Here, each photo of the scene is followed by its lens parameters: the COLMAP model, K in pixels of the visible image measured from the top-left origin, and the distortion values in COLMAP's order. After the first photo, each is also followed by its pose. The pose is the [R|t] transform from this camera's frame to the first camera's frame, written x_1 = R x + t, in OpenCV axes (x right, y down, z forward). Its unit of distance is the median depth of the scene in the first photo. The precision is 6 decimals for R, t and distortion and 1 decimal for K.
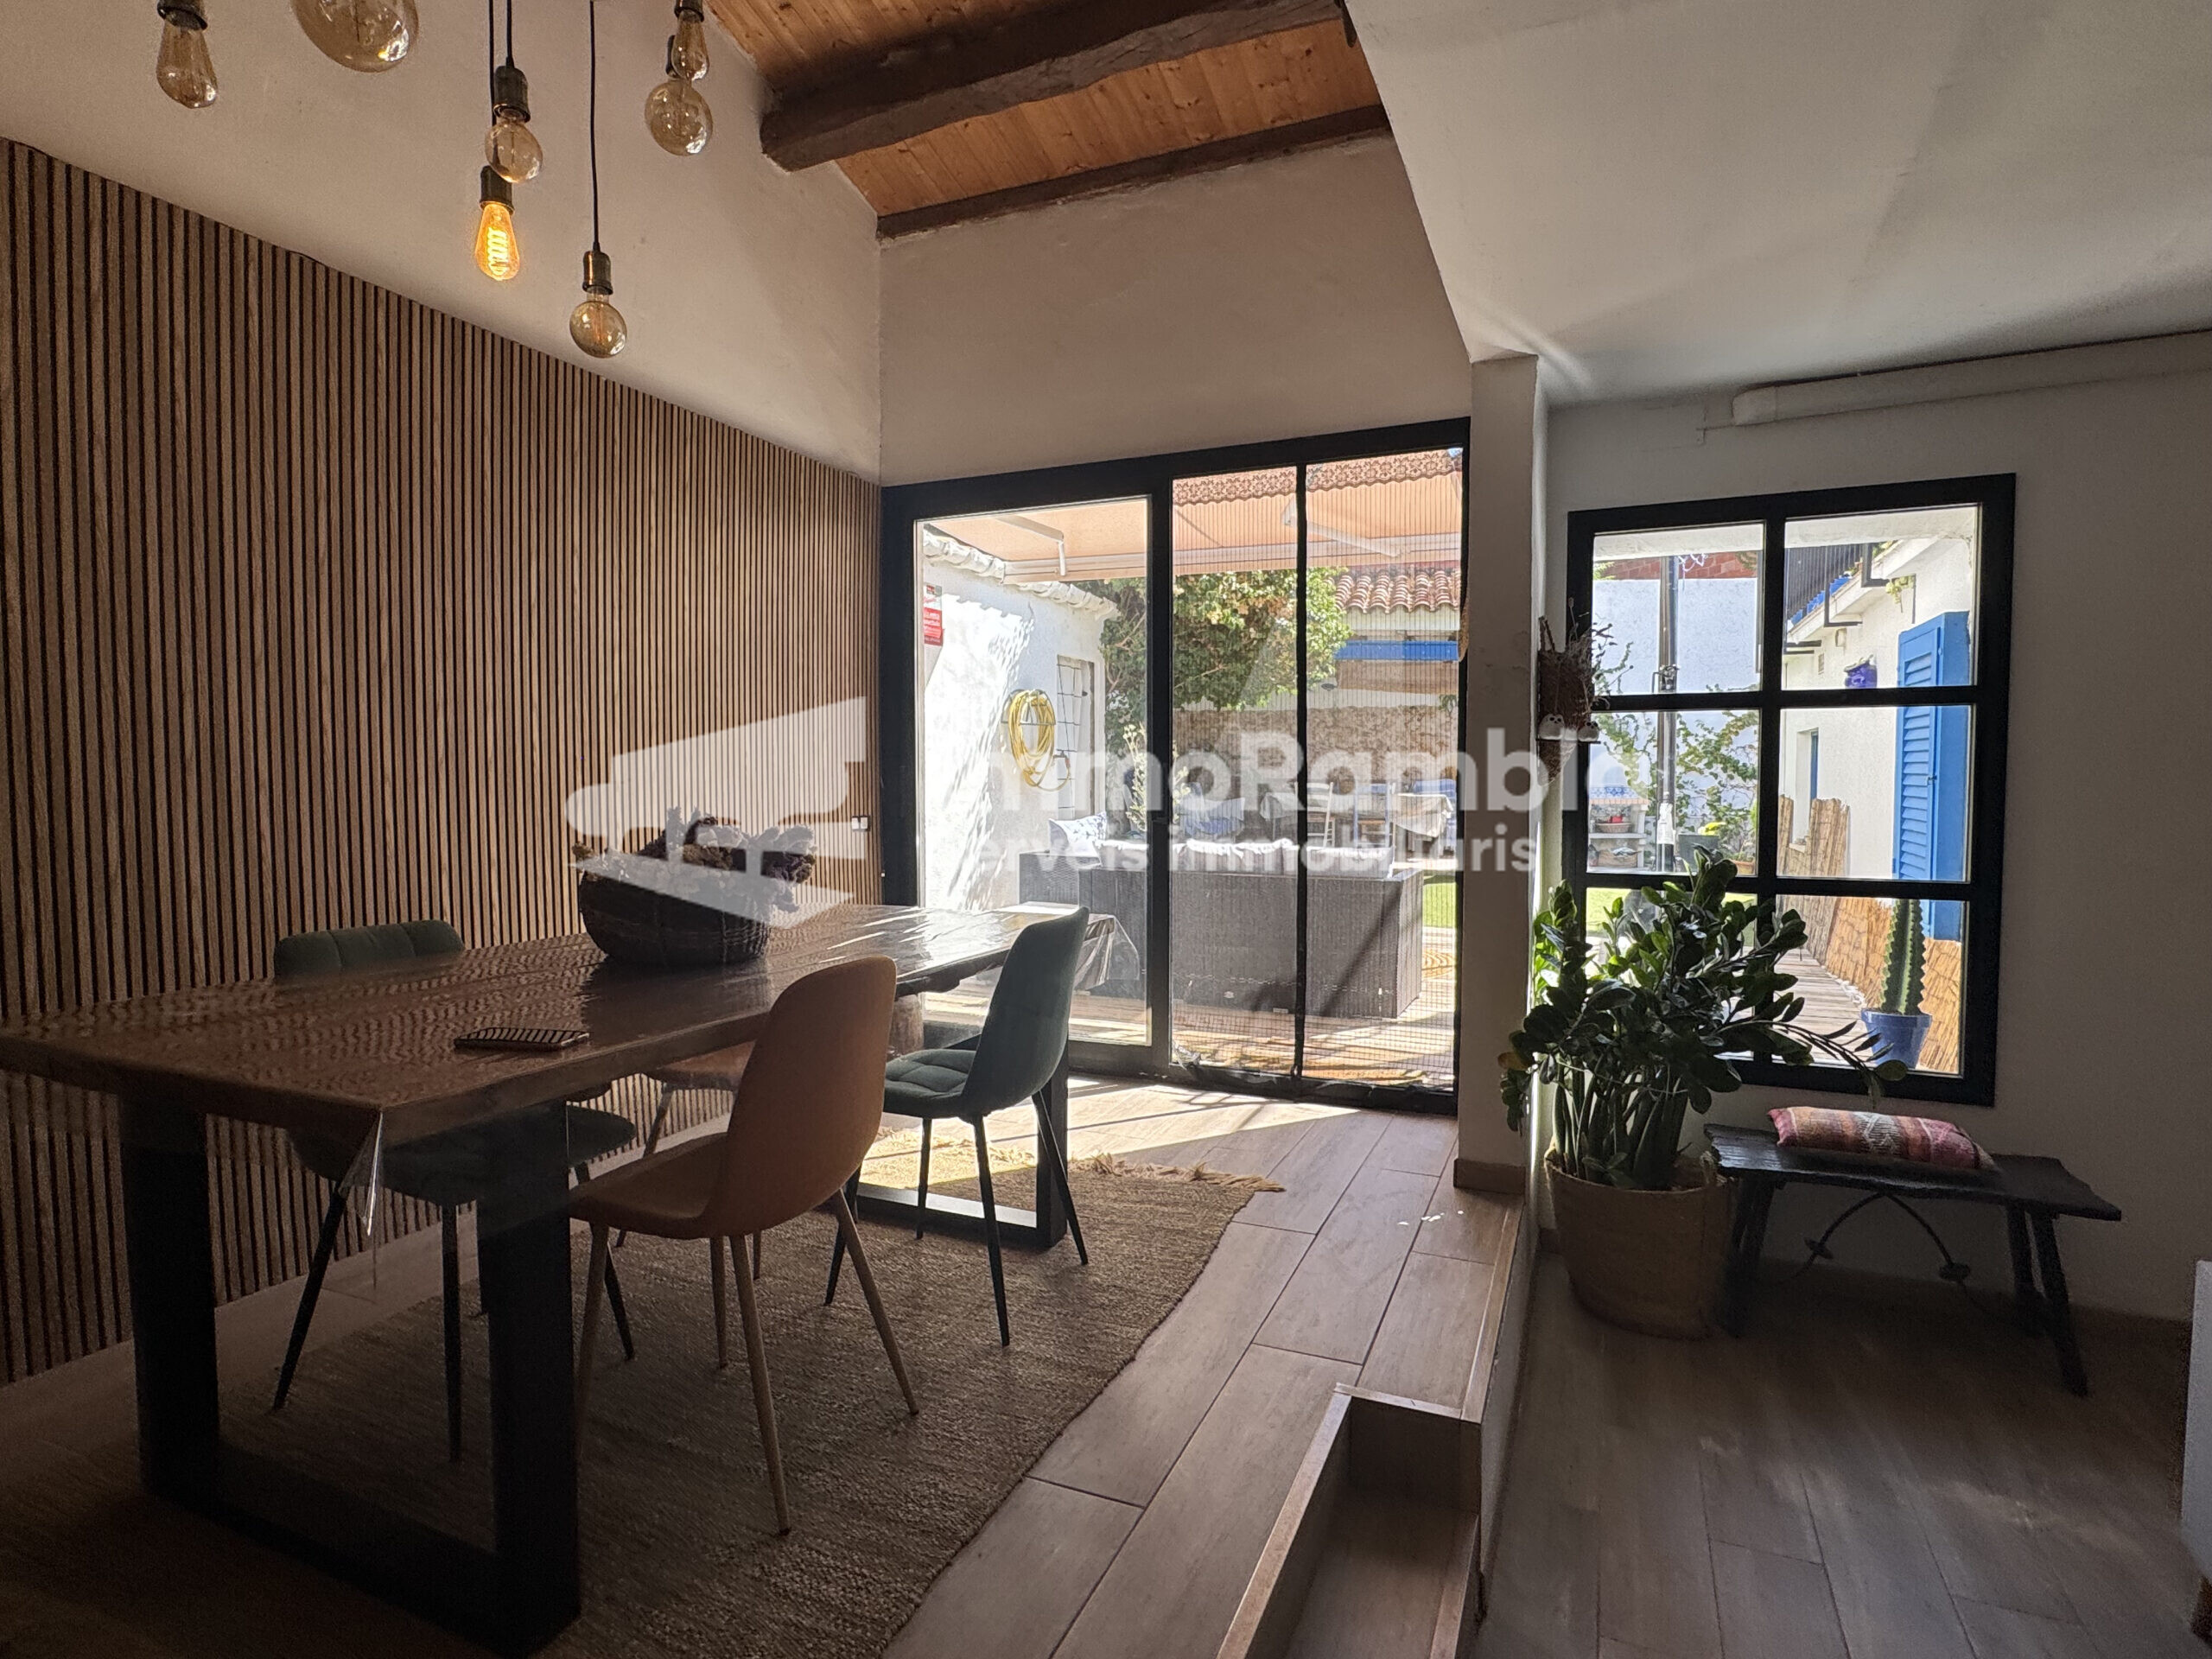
lens RADIAL K [[1167.0, 0, 1104.2], [0, 1167.0, 821.5], [0, 0, 1]] dist [-0.000009, -0.000139]
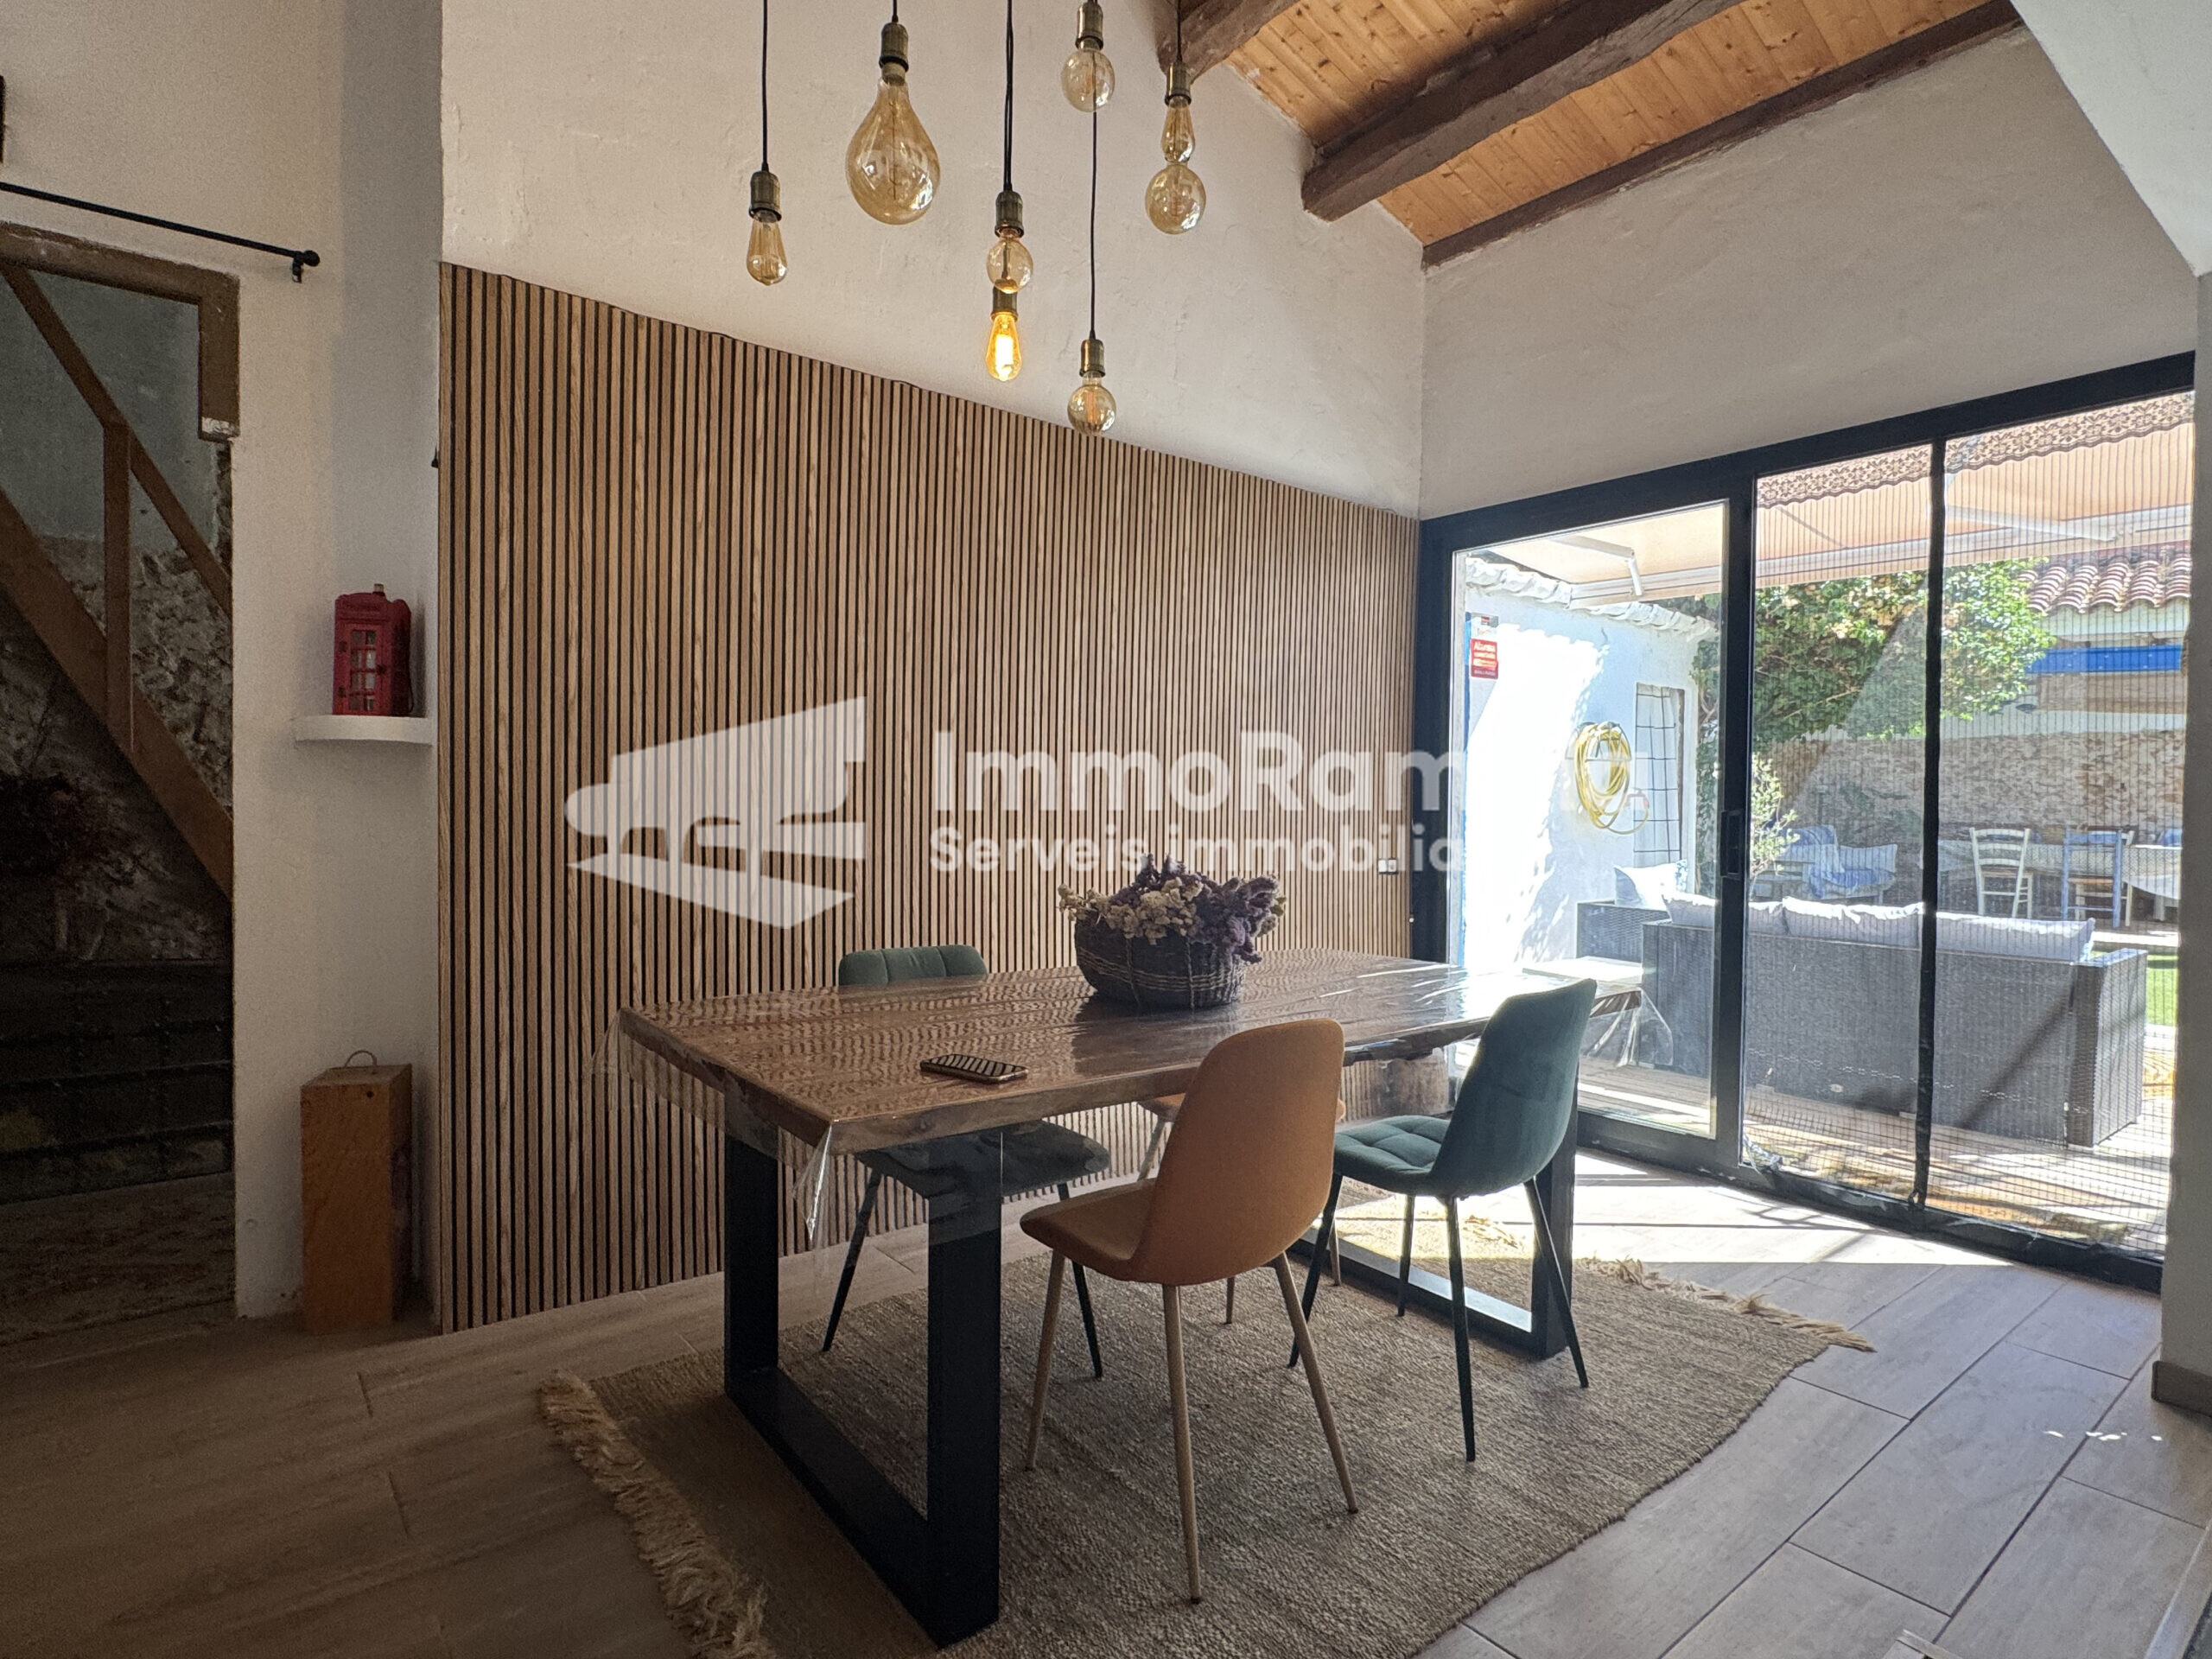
lens RADIAL K [[1167.0, 0, 1112.0], [0, 1167.0, 820.8], [0, 0, 1]] dist [-0.000009, -0.000139]
pose [[0.884902, 0.017974, -0.465430, 0.052553], [-0.031083, 0.999306, -0.020505, -0.011652], [0.464738, 0.032612, 0.884847, 0.037321]]
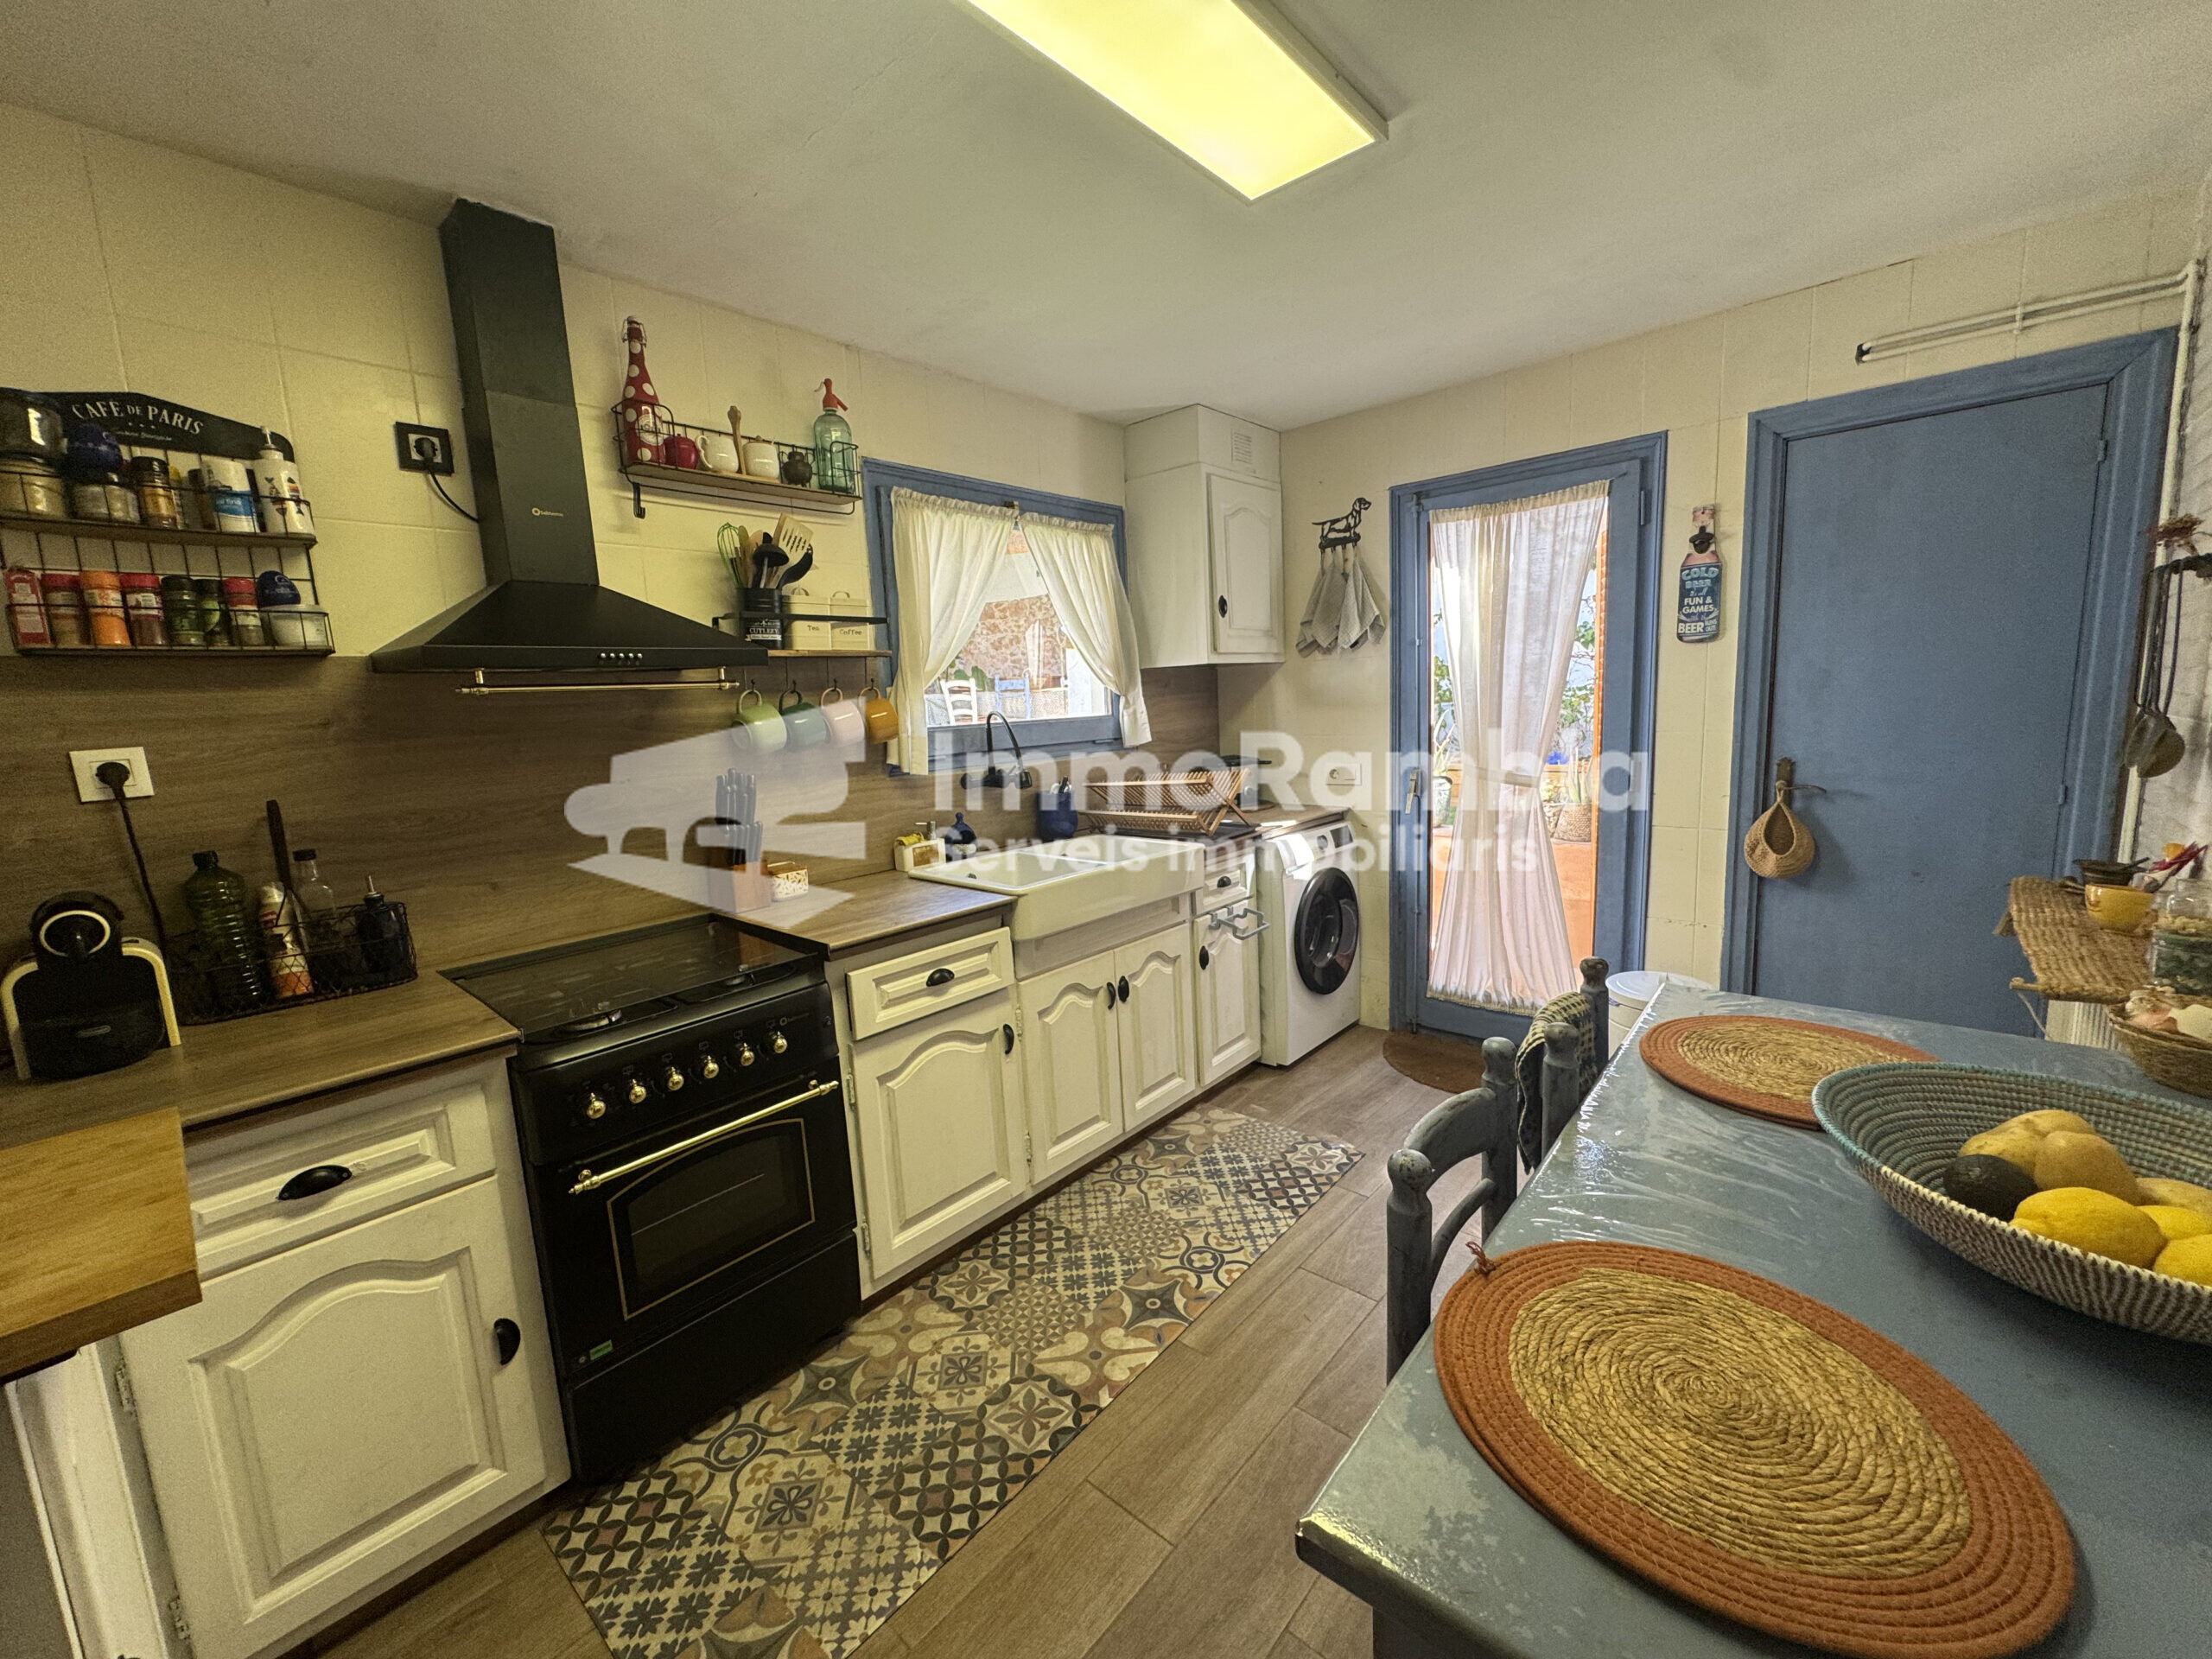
lens RADIAL K [[884.7, 0, 1104.0], [0, 884.7, 830.9], [0, 0, 1]] dist [-0.004546, 0.001092]
pose [[0.946774, 0.005593, -0.321852, 1.852471], [0.032094, 0.993227, 0.111669, 0.028383], [0.320297, -0.116054, 0.940182, 1.589935]]
